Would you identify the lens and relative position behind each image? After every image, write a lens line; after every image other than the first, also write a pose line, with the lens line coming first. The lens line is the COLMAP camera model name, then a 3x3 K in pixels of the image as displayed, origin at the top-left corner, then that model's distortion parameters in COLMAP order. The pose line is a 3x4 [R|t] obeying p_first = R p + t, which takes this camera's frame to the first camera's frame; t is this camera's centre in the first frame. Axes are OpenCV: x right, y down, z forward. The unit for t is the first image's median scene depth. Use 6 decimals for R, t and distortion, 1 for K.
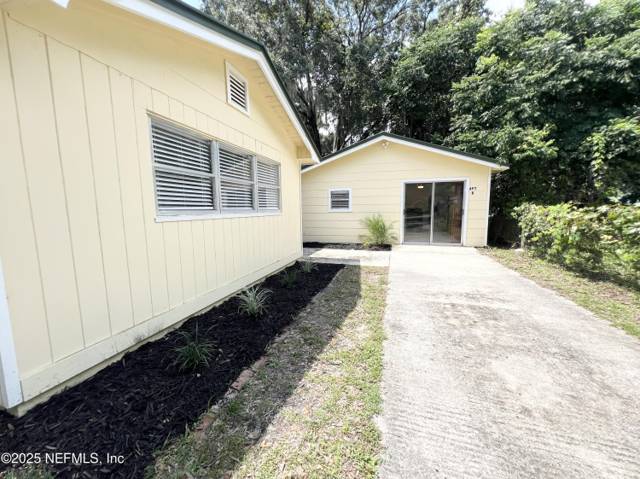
lens RADIAL K [[256.8, 0, 320.8], [0, 256.8, 236.0], [0, 0, 1]] dist [0.003613, 0.000082]
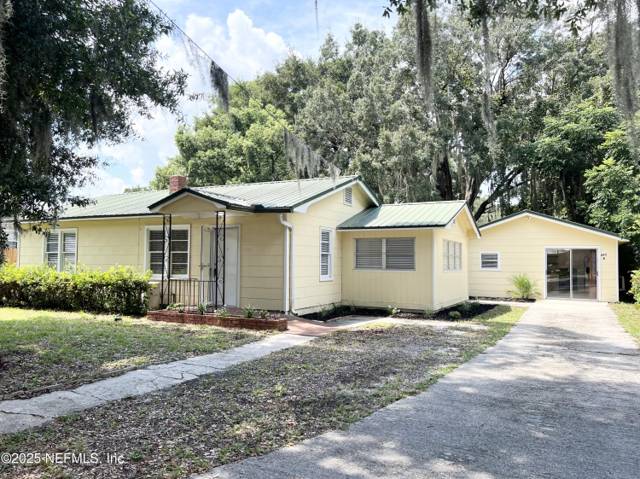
lens RADIAL K [[478.8, 0, 320.0], [0, 478.8, 239.5], [0, 0, 1]] dist [0.073536, -0.080425]
pose [[0.979197, 0.015517, -0.202318, -0.279895], [-0.048618, 0.985970, -0.159685, 0.182796], [0.197001, 0.166199, 0.966213, -1.545510]]
